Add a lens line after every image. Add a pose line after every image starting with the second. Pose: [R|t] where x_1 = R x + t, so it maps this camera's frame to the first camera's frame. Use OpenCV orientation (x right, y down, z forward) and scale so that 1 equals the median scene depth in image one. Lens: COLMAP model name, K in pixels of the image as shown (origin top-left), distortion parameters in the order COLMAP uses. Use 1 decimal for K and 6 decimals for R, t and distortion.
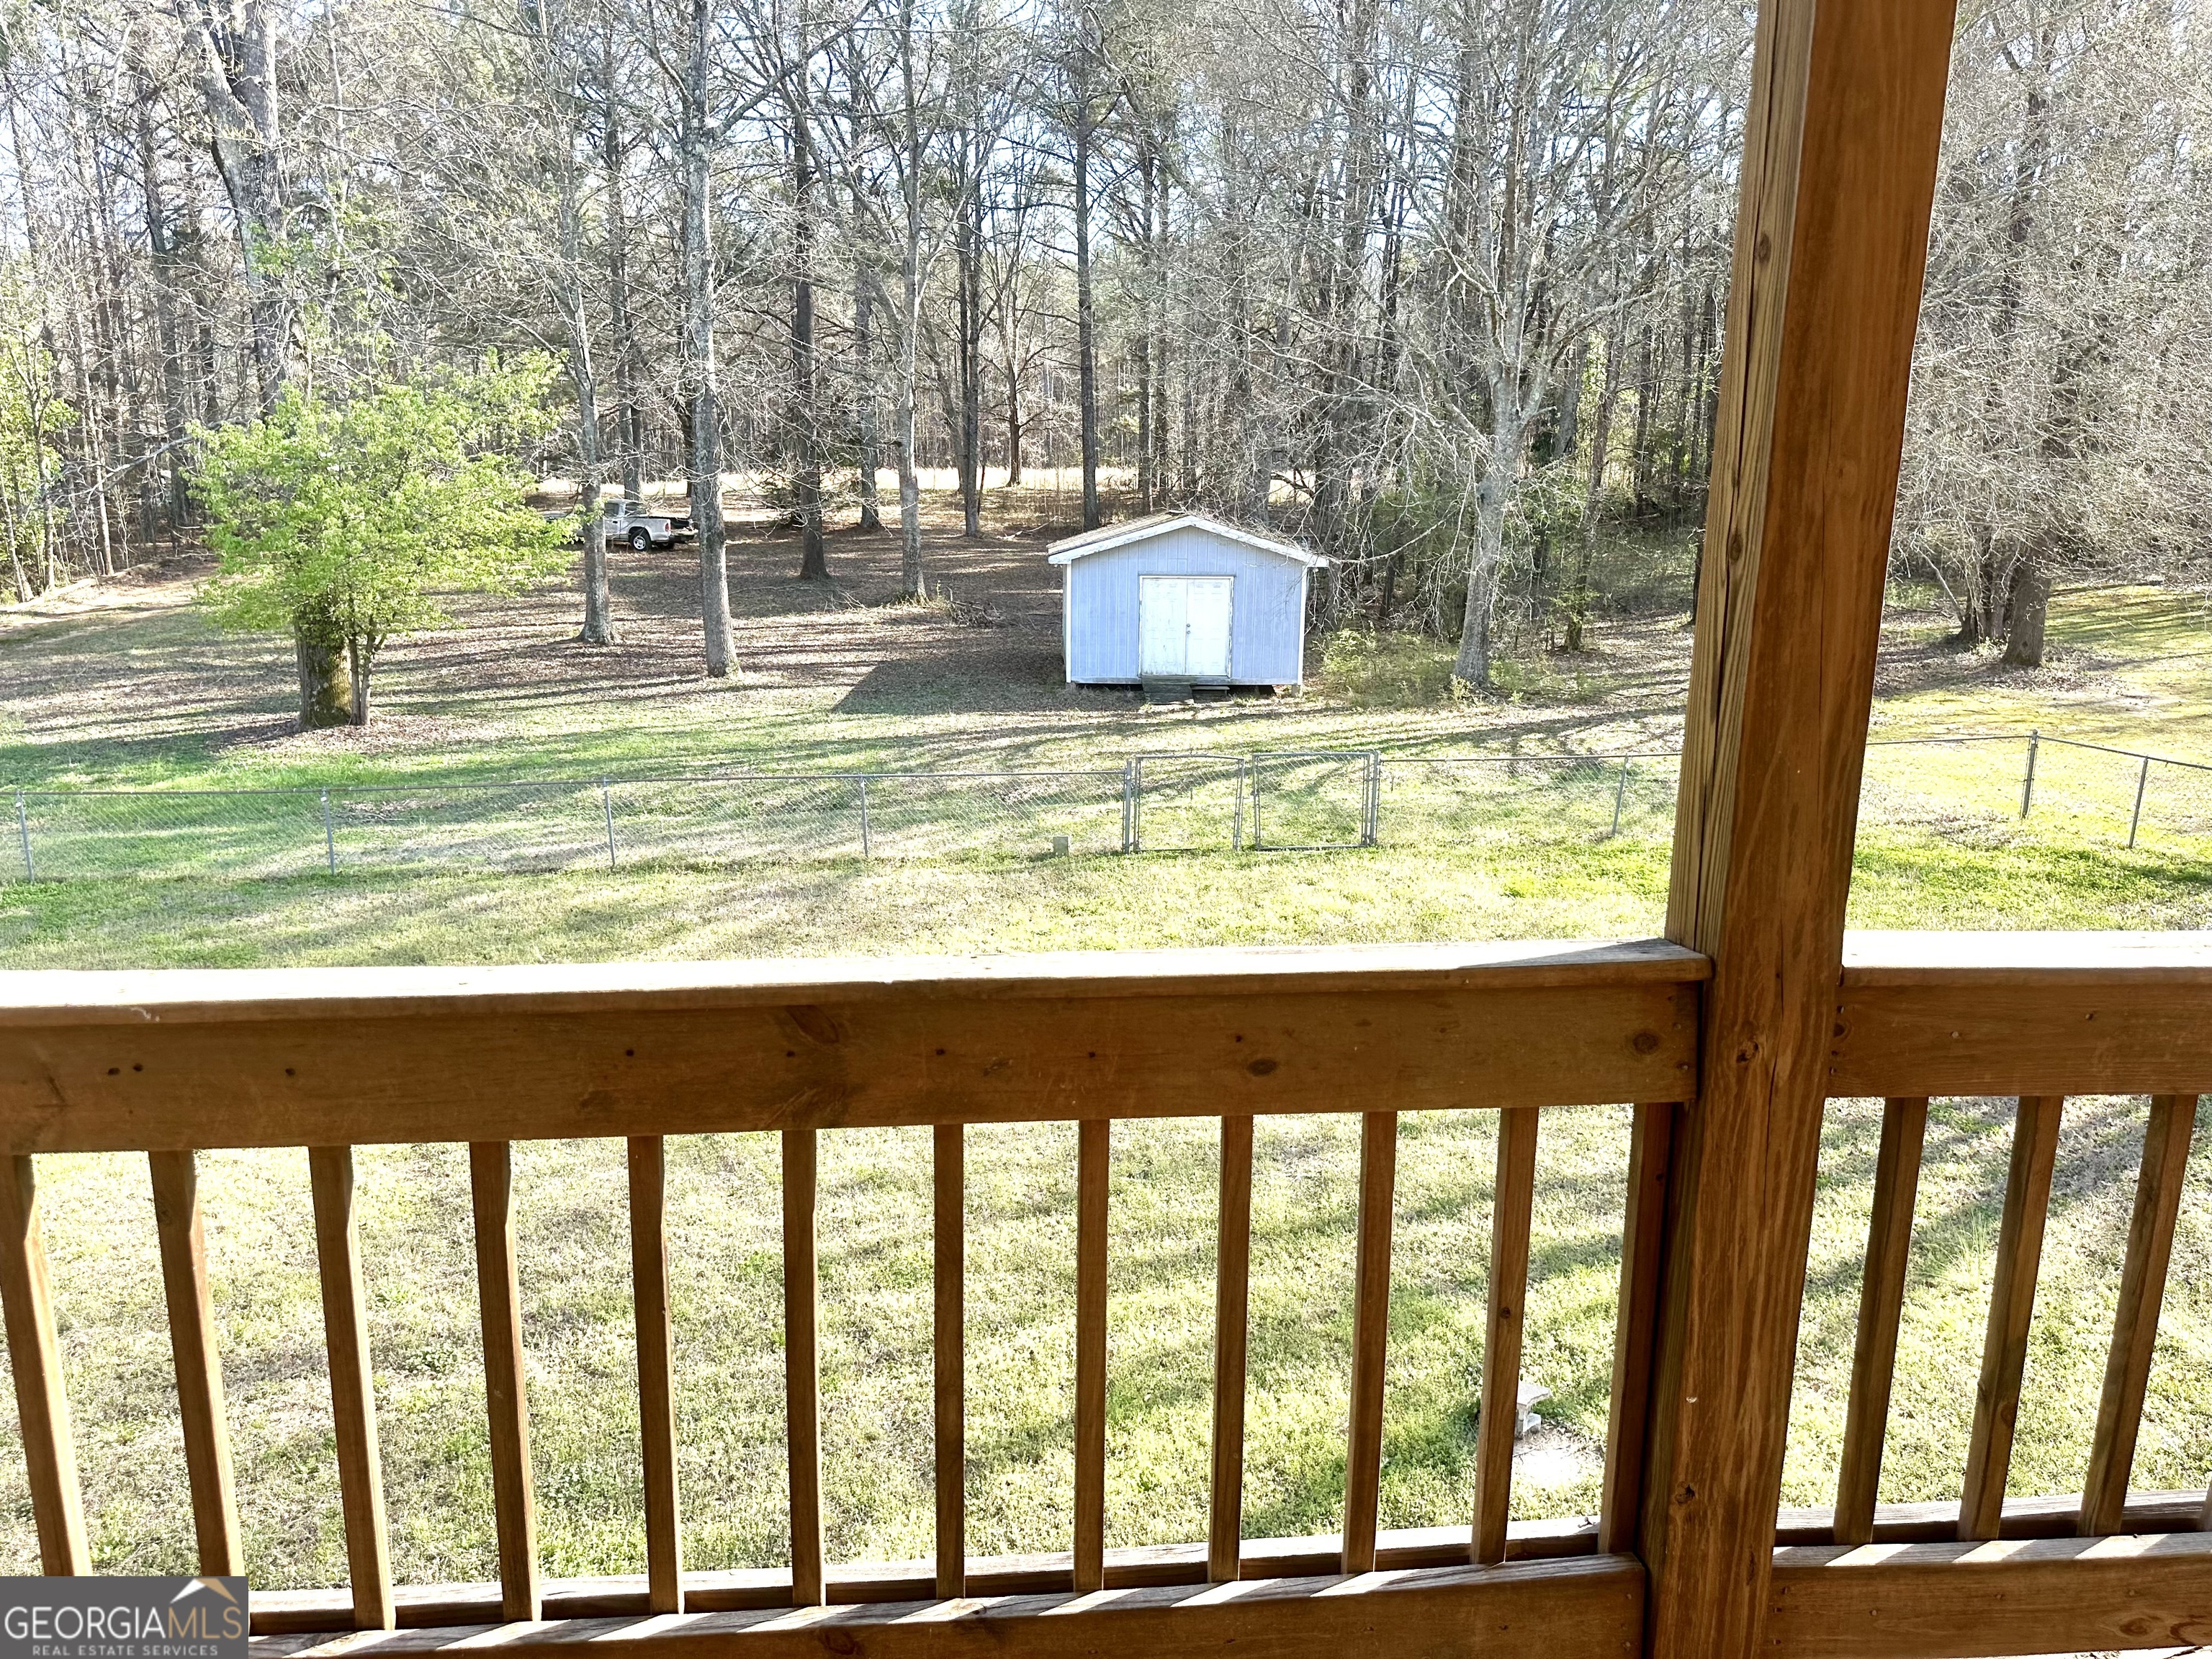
lens RADIAL K [[1569.9, 0, 1120.3], [0, 1569.9, 823.0], [0, 0, 1]] dist [0.103339, -0.139156]
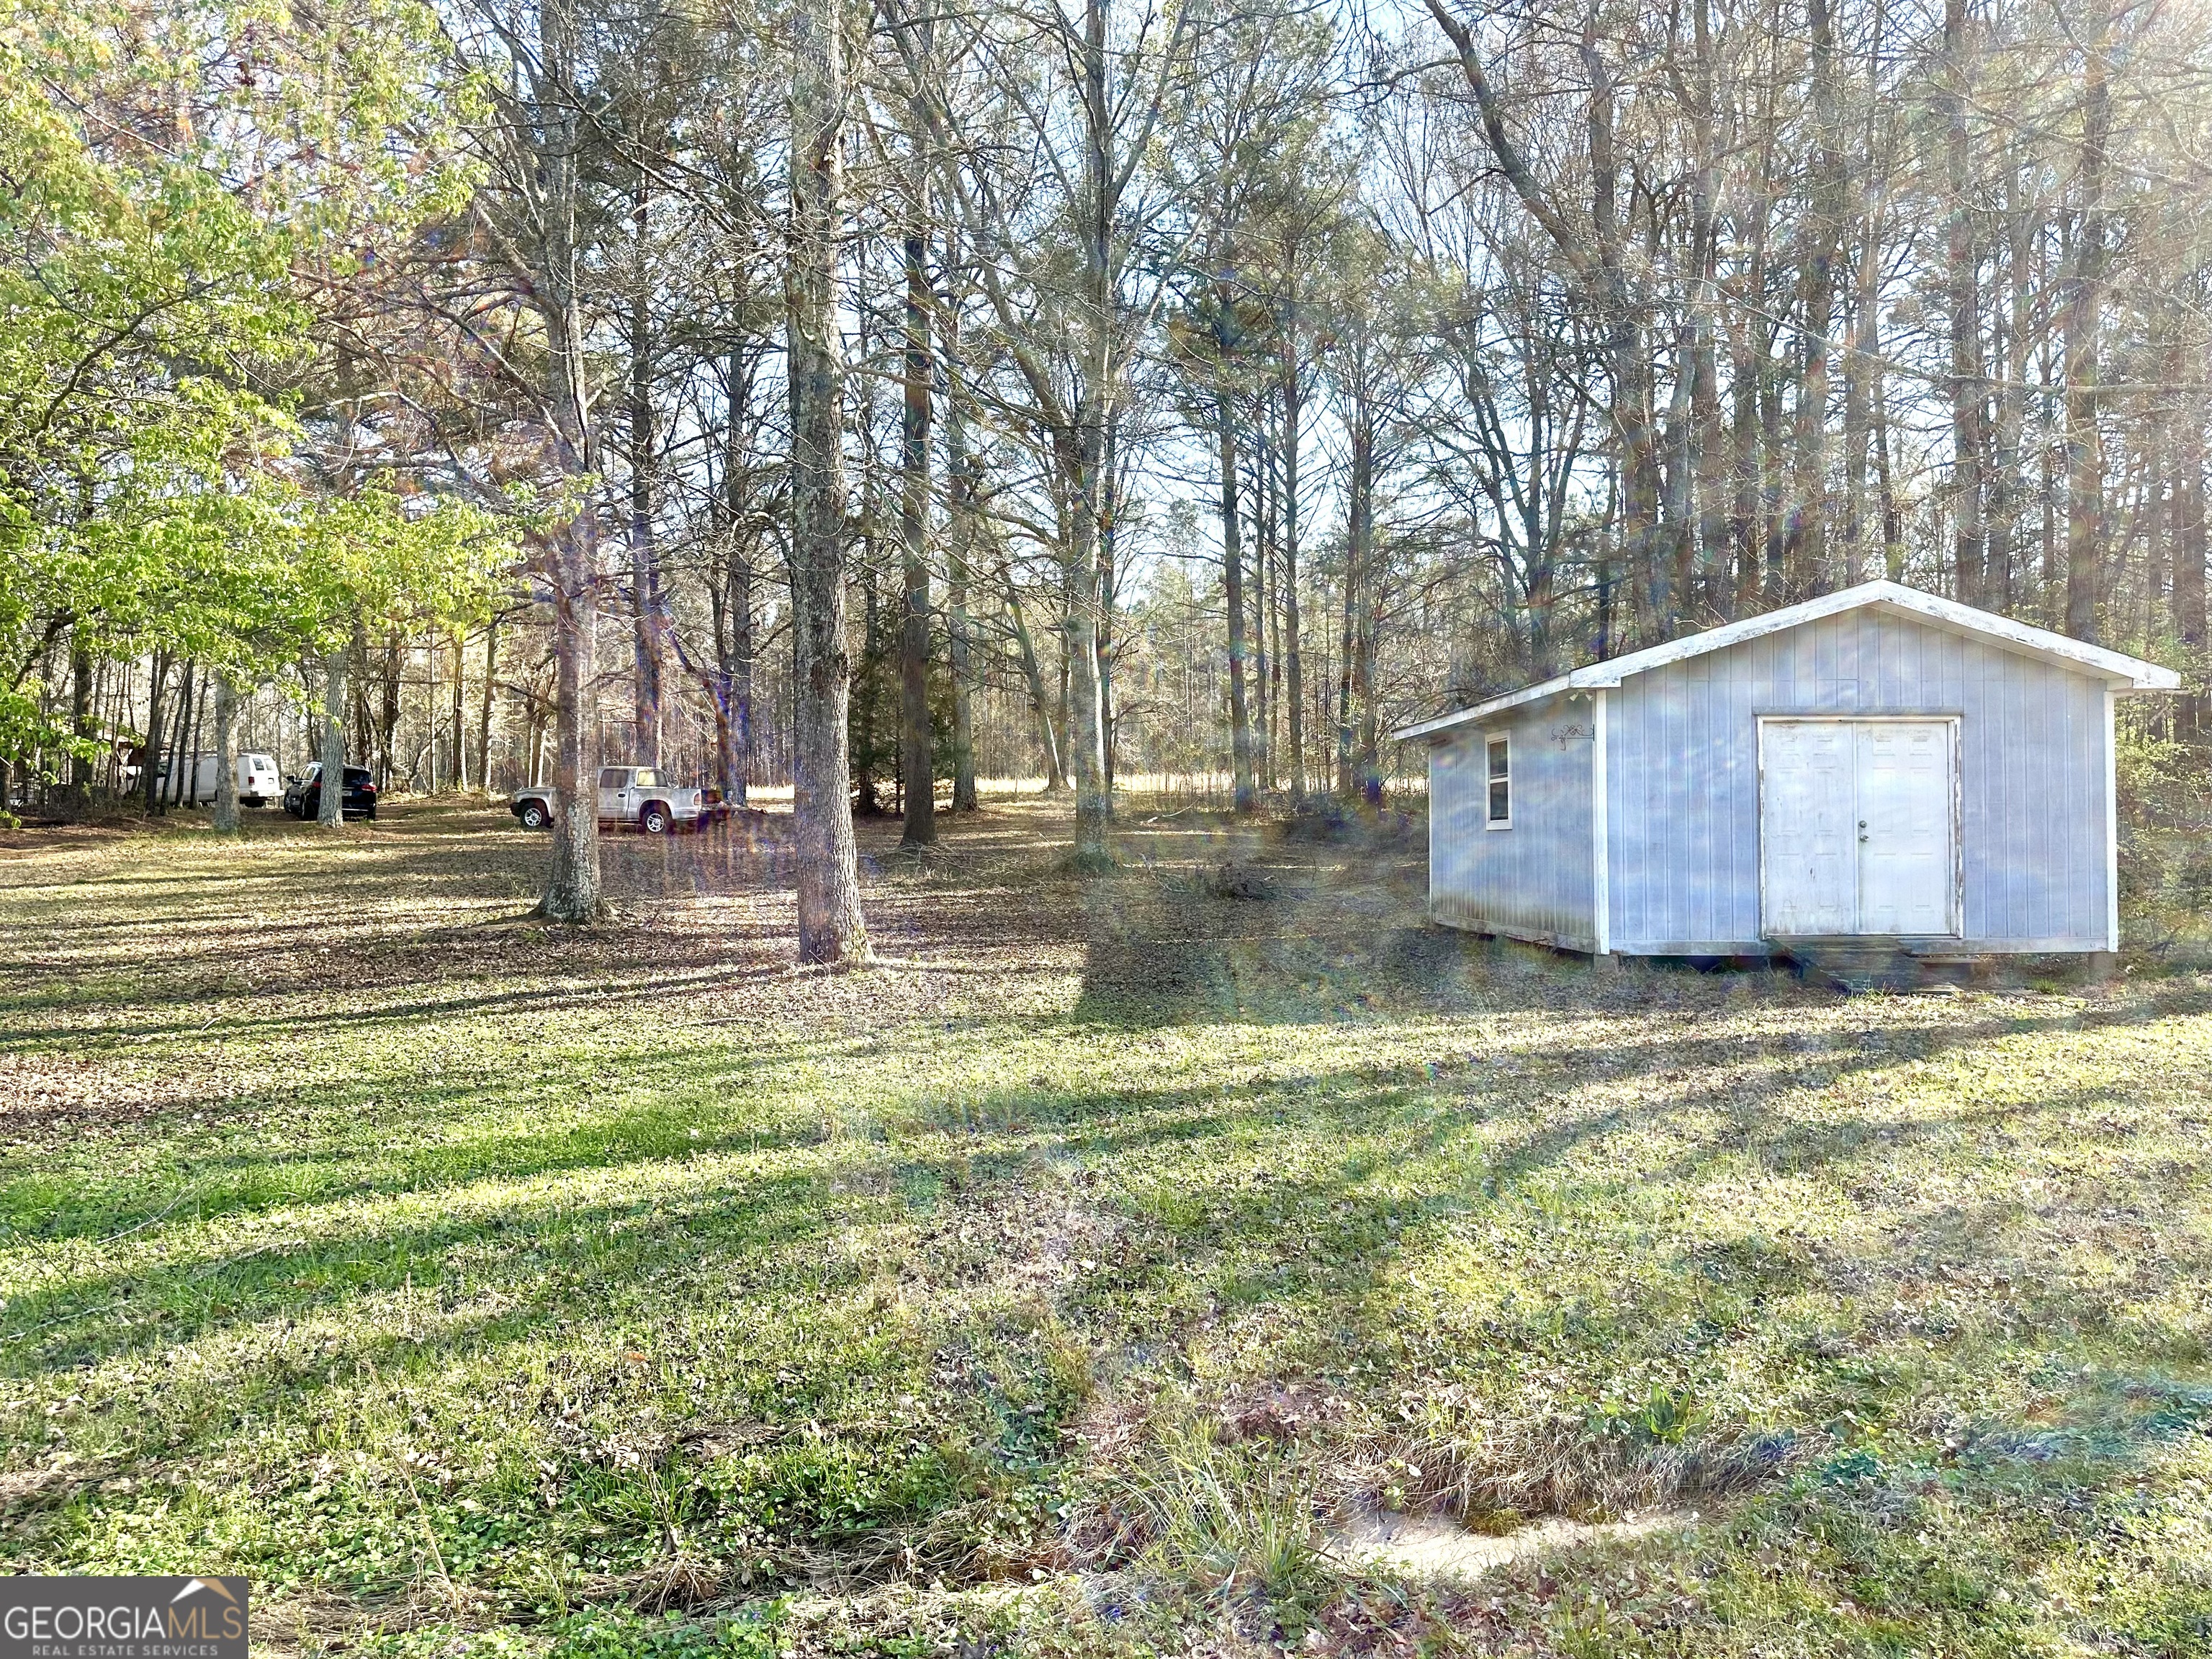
lens RADIAL K [[1569.9, 0, 1111.7], [0, 1569.9, 833.4], [0, 0, 1]] dist [0.103339, -0.139156]
pose [[0.999890, -0.014285, -0.004039, -0.194535], [0.013070, 0.976139, -0.216753, -0.030696], [0.007038, 0.216676, 0.976218, 0.630846]]
